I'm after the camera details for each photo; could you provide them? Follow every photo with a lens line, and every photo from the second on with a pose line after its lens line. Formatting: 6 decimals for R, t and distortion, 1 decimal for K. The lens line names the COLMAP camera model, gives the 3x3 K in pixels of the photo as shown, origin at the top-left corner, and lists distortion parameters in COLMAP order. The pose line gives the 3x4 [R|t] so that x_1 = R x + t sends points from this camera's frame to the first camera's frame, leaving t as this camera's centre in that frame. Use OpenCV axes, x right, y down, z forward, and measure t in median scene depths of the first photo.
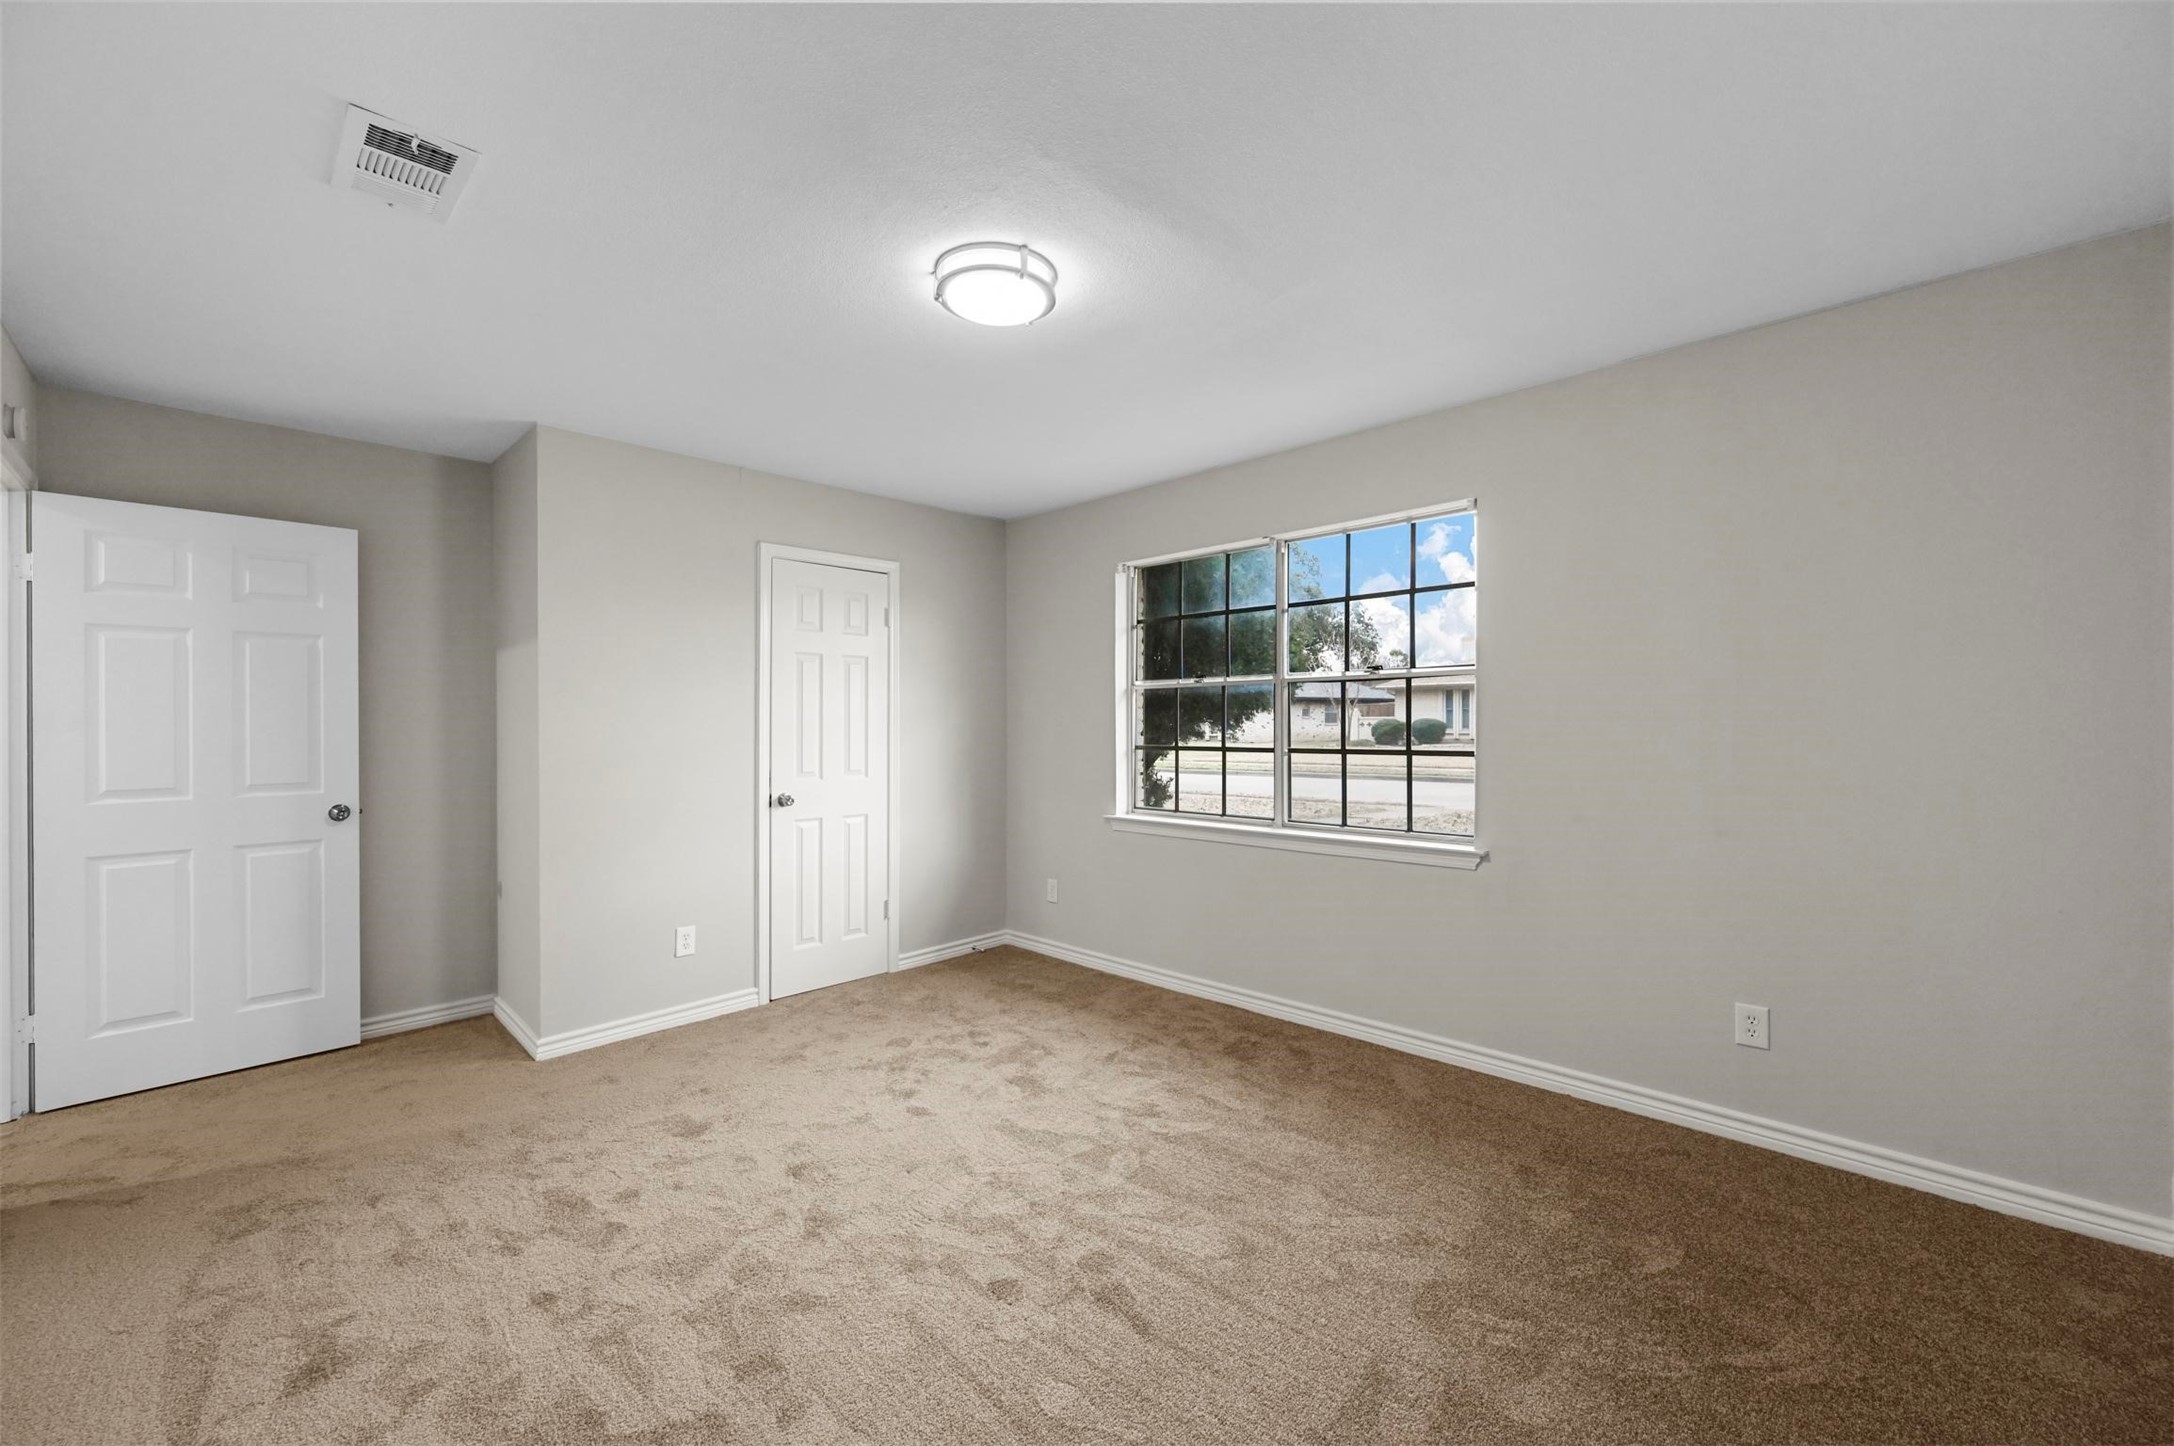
lens RADIAL K [[855.2, 0, 1080.5], [0, 855.2, 702.4], [0, 0, 1]] dist [-0.002903, 0.000076]
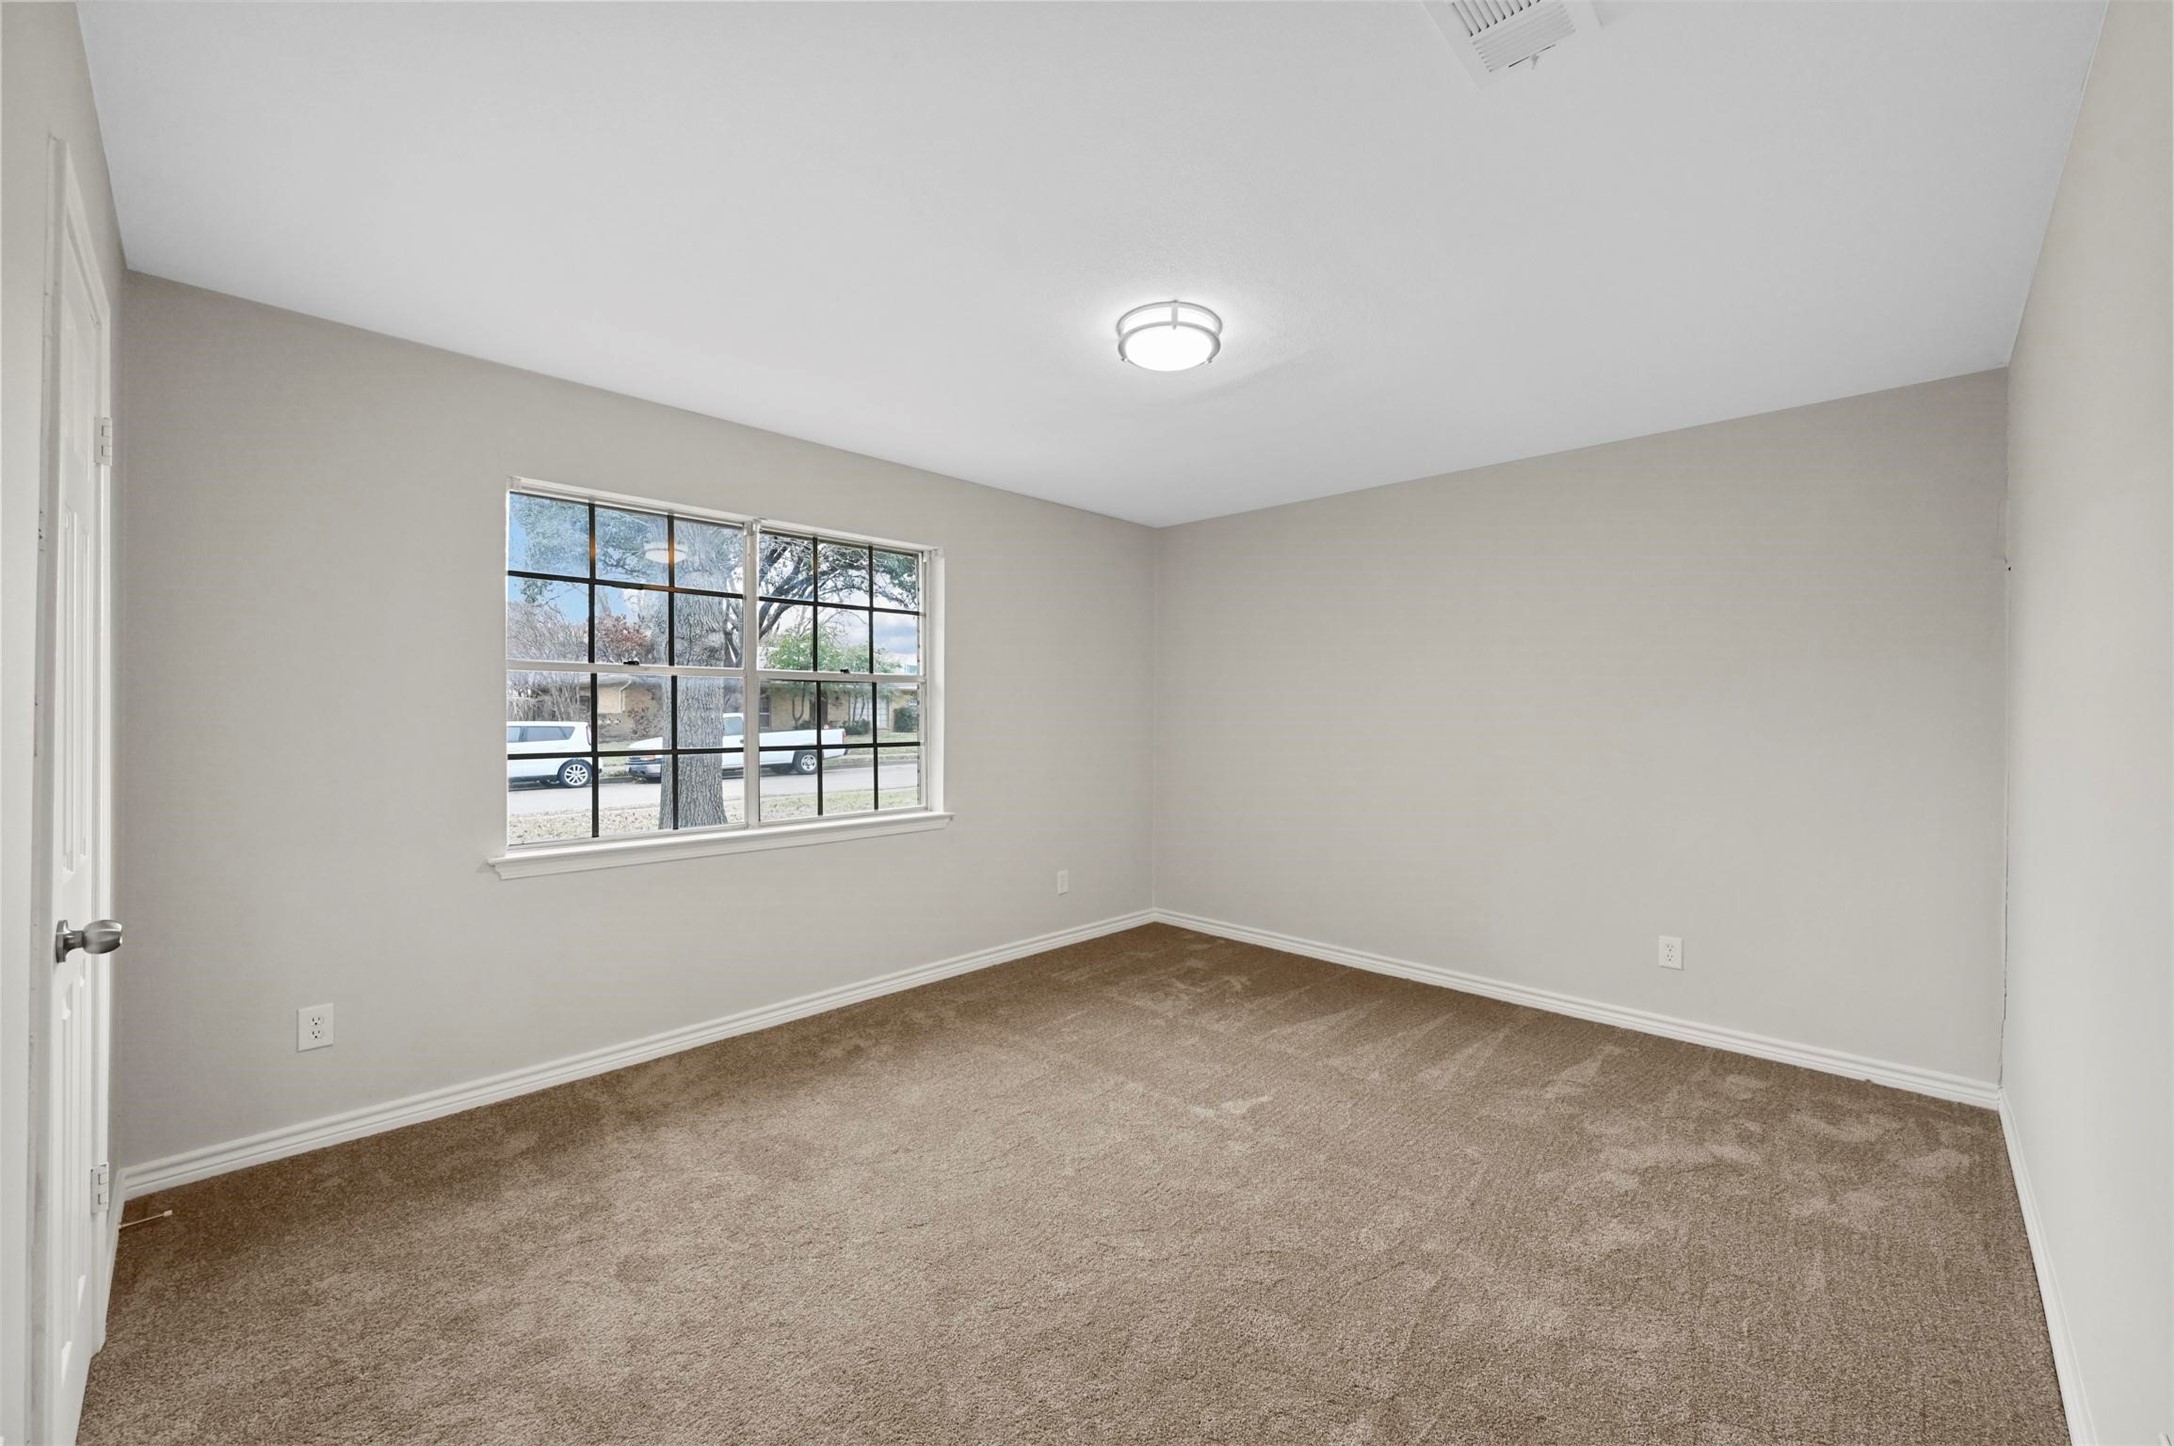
lens RADIAL K [[855.2, 0, 1078.6], [0, 855.2, 718.5], [0, 0, 1]] dist [-0.002903, 0.000076]
pose [[0.022102, -0.000041, 0.999756, -0.730699], [-0.019312, 0.999813, 0.000468, 0.015476], [-0.999569, -0.019318, 0.022097, 0.648125]]
